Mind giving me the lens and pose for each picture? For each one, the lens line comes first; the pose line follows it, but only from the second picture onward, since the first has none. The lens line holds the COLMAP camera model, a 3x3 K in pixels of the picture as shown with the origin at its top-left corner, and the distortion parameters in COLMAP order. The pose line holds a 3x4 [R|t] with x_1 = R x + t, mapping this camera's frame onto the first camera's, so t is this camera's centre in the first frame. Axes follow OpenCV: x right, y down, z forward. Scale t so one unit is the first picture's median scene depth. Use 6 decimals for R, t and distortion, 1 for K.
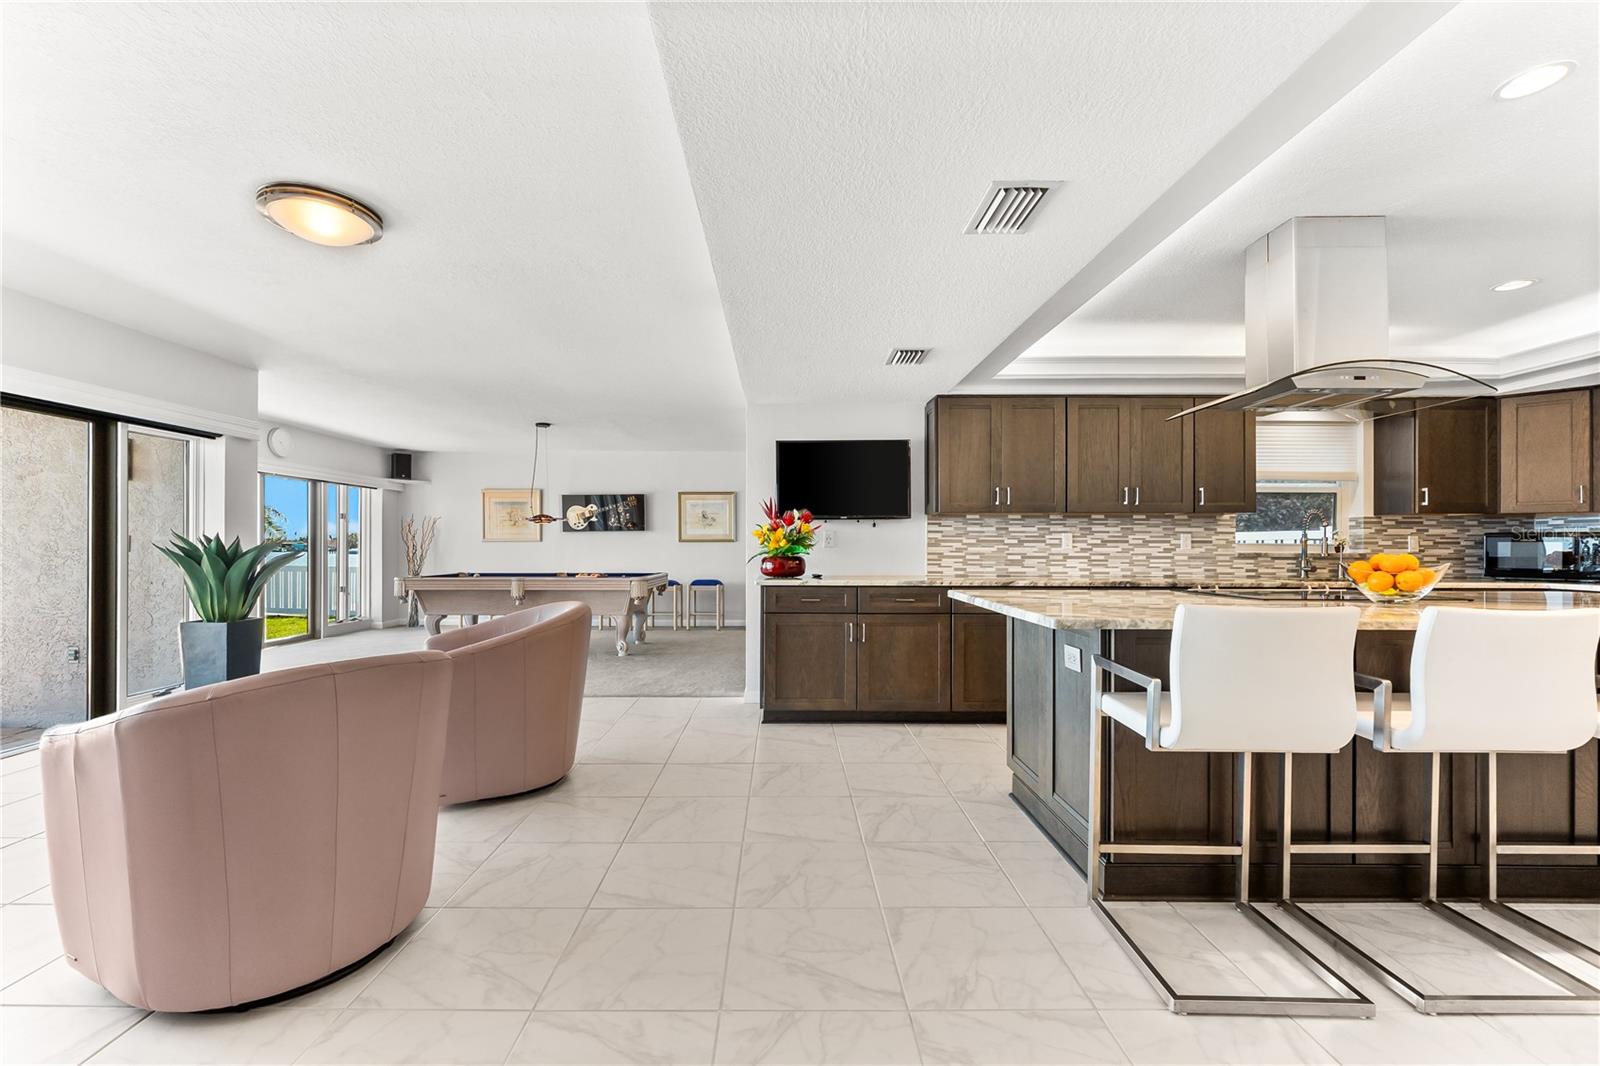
lens RADIAL K [[671.0, 0, 787.2], [0, 671.0, 540.3], [0, 0, 1]] dist [-0.001076, -0.000191]
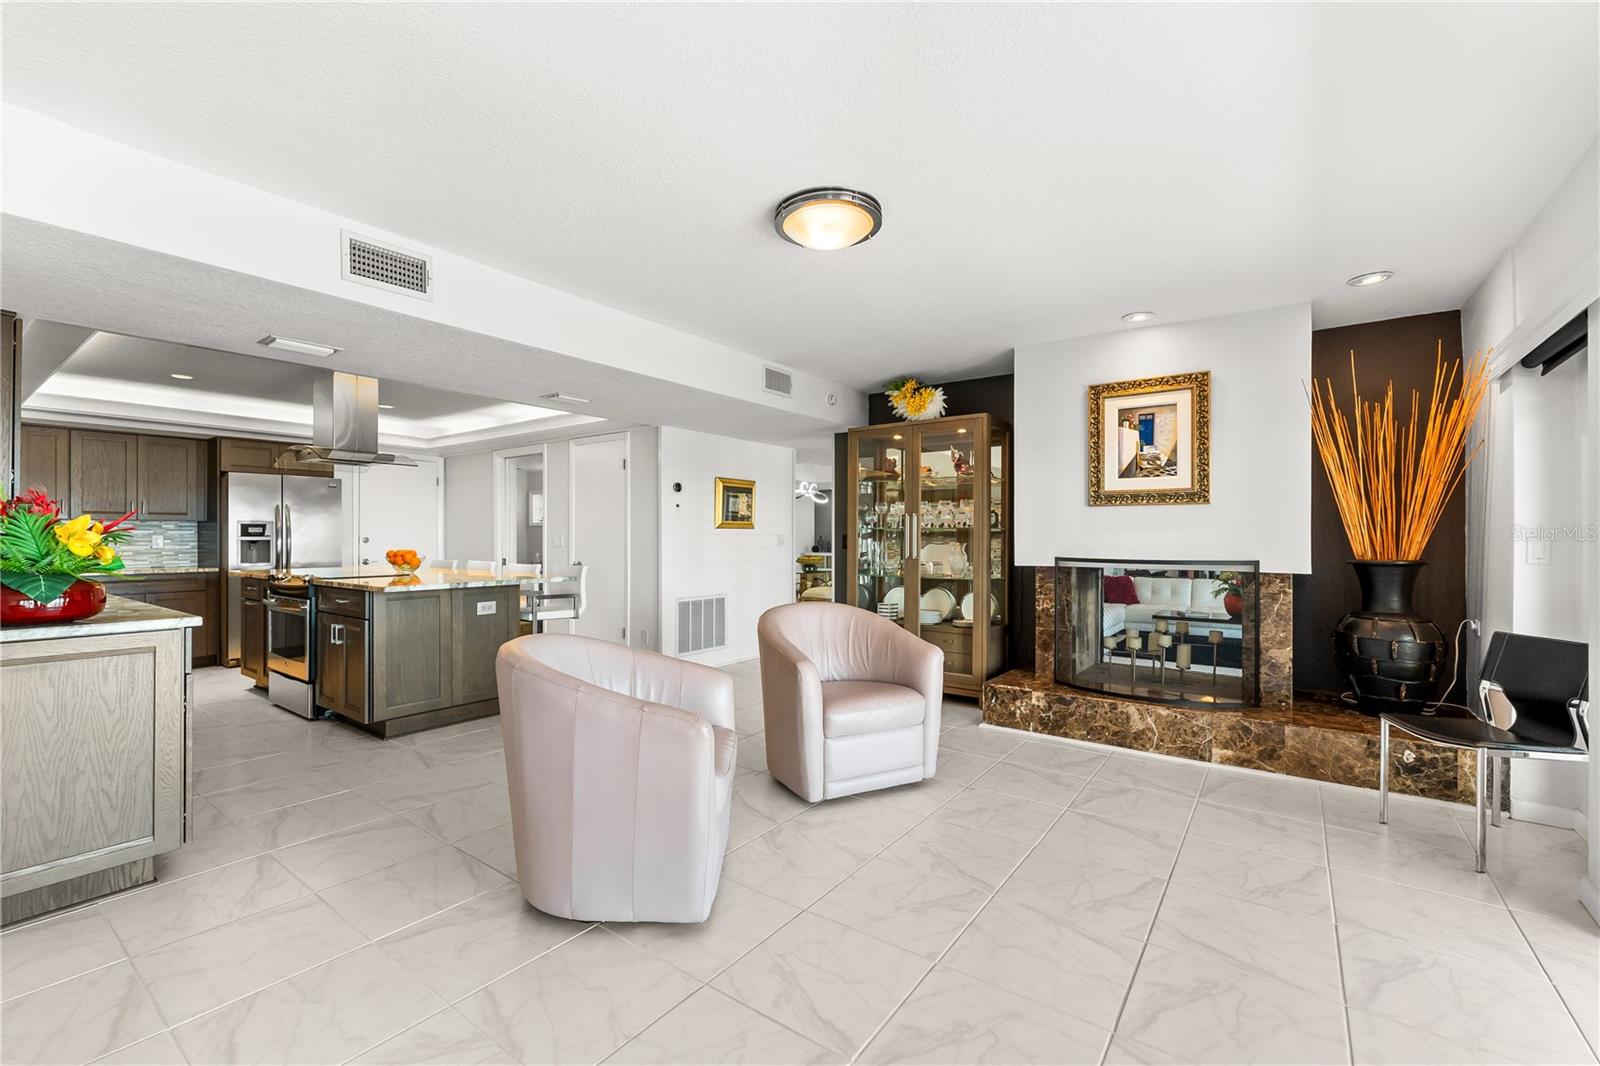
lens RADIAL K [[681.4, 0, 788.2], [0, 681.4, 533.4], [0, 0, 1]] dist [-0.002558, -0.000568]
pose [[-0.799356, 0.001619, 0.600855, -0.683229], [-0.005818, 0.999929, -0.010434, -0.006889], [-0.600829, -0.011836, -0.799290, 1.002579]]
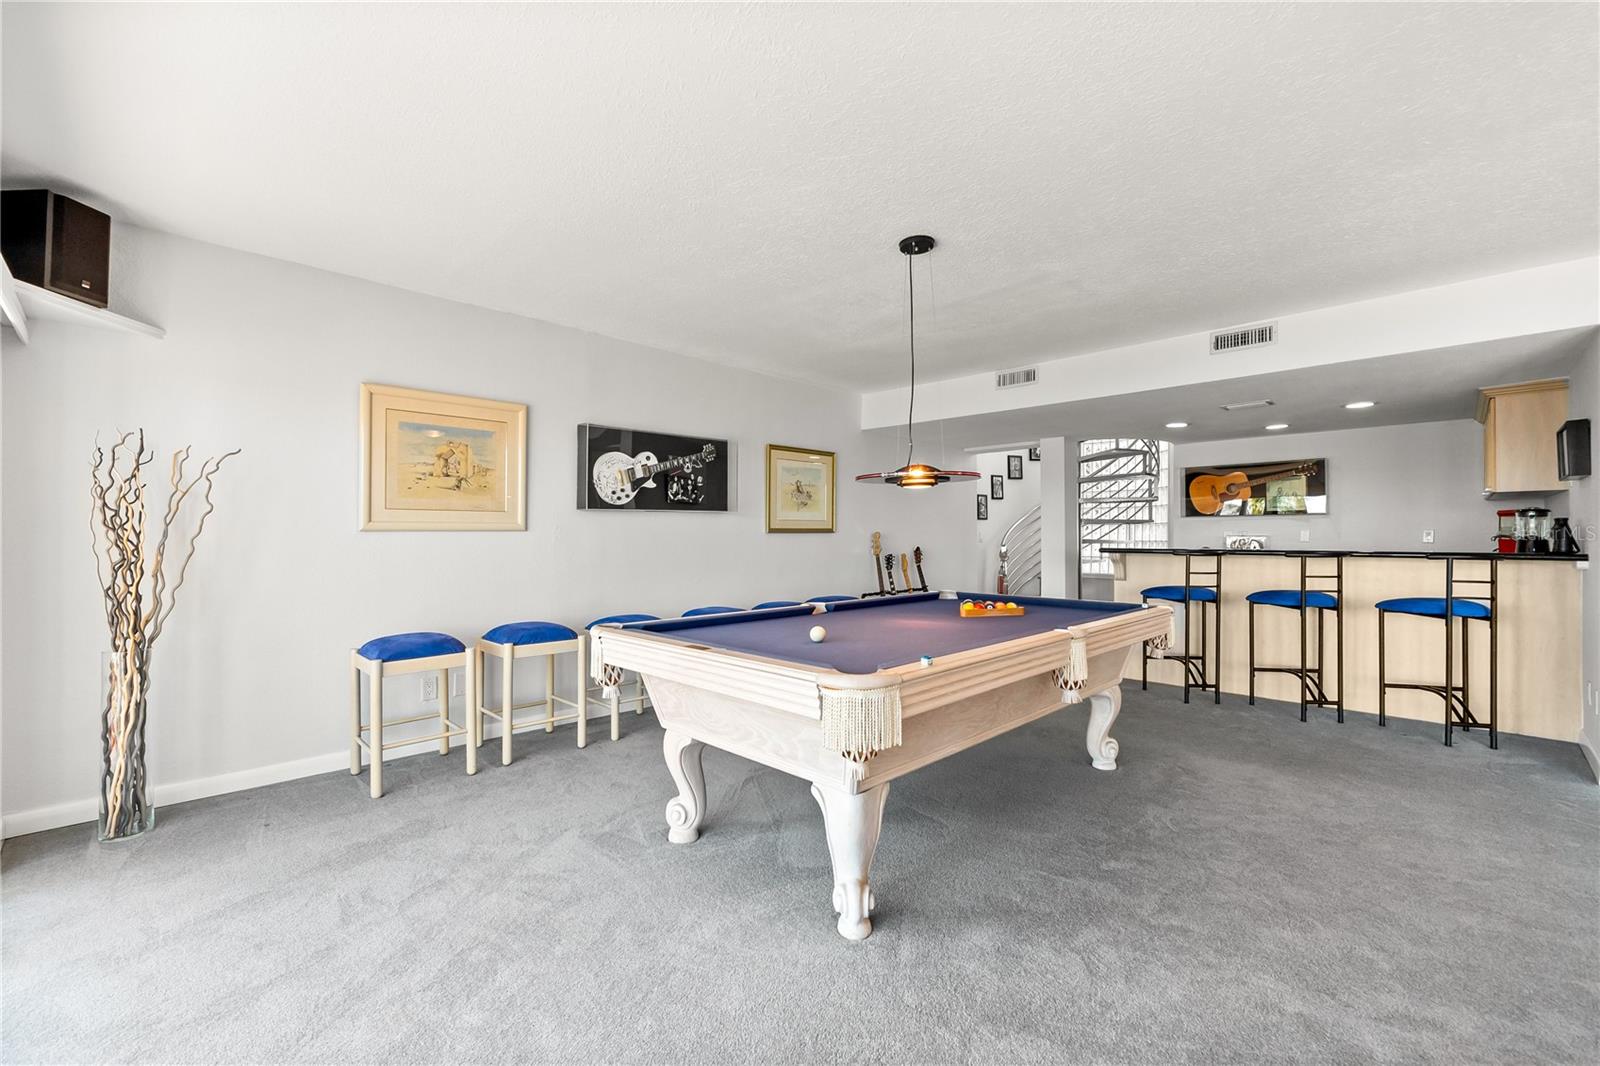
lens RADIAL K [[658.7, 0, 790.6], [0, 658.7, 535.0], [0, 0, 1]] dist [-0.001289, 0.000070]
pose [[0.709689, 0.001063, 0.704514, -1.058044], [-0.006351, 0.999968, 0.004888, 0.002928], [-0.704486, -0.007943, 0.709673, 1.167792]]
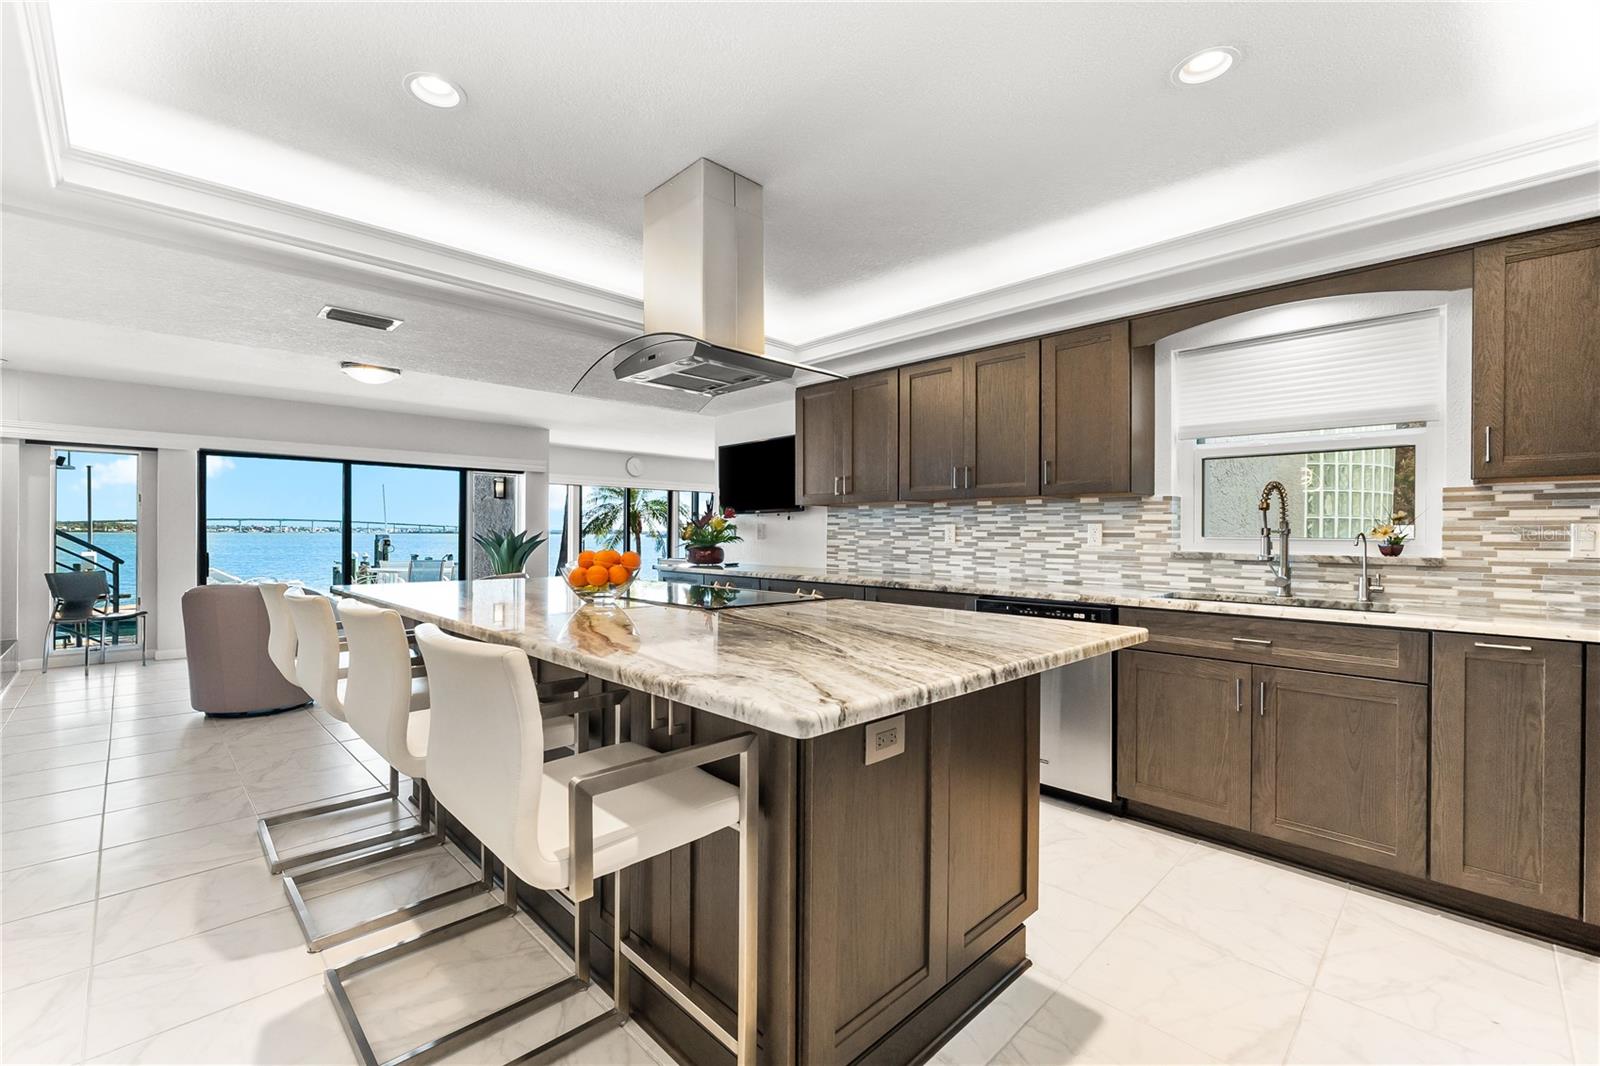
lens RADIAL K [[681.4, 0, 788.2], [0, 681.4, 533.4], [0, 0, 1]] dist [-0.002558, -0.000568]
pose [[0.694153, 0.001142, -0.719827, 0.887681], [0.002685, 0.999988, 0.004176, -0.003316], [0.719823, -0.004831, 0.694141, 0.265958]]
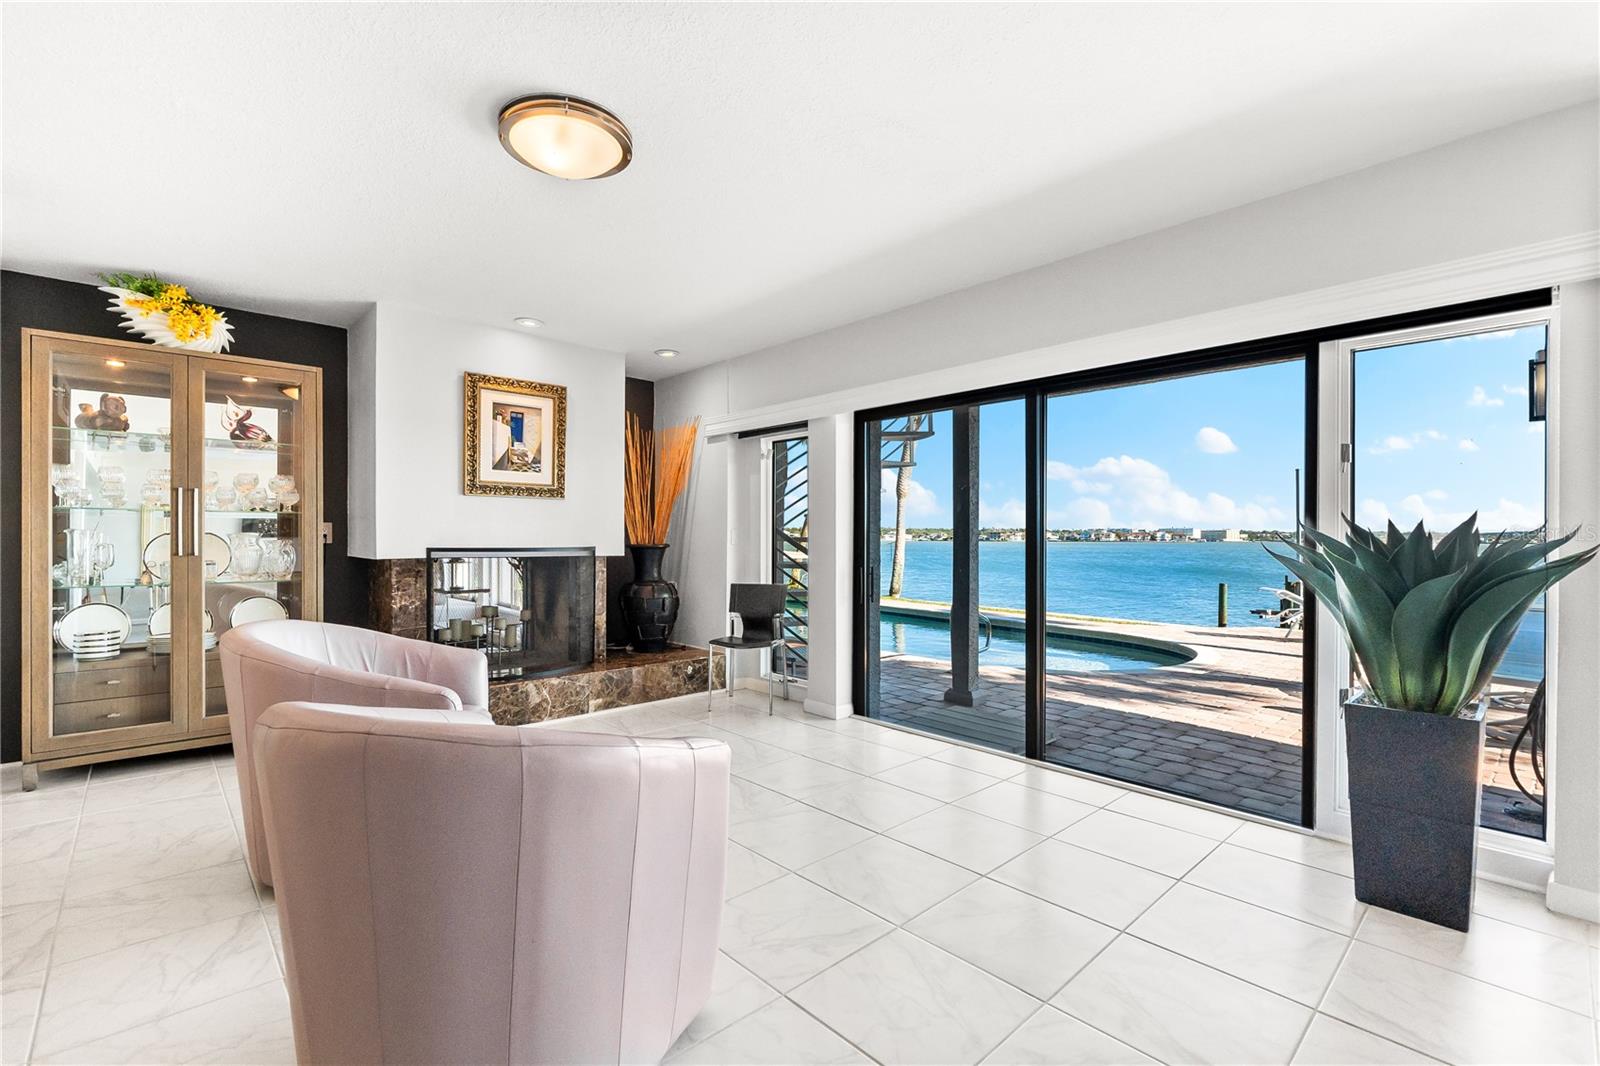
lens RADIAL K [[708.9, 0, 788.9], [0, 708.9, 536.6], [0, 0, 1]] dist [-0.001287, 0.000303]
pose [[-0.739136, -0.003436, -0.673548, -0.167949], [0.001467, 0.999976, -0.006711, 0.005730], [0.673555, -0.005949, -0.739113, 1.002543]]
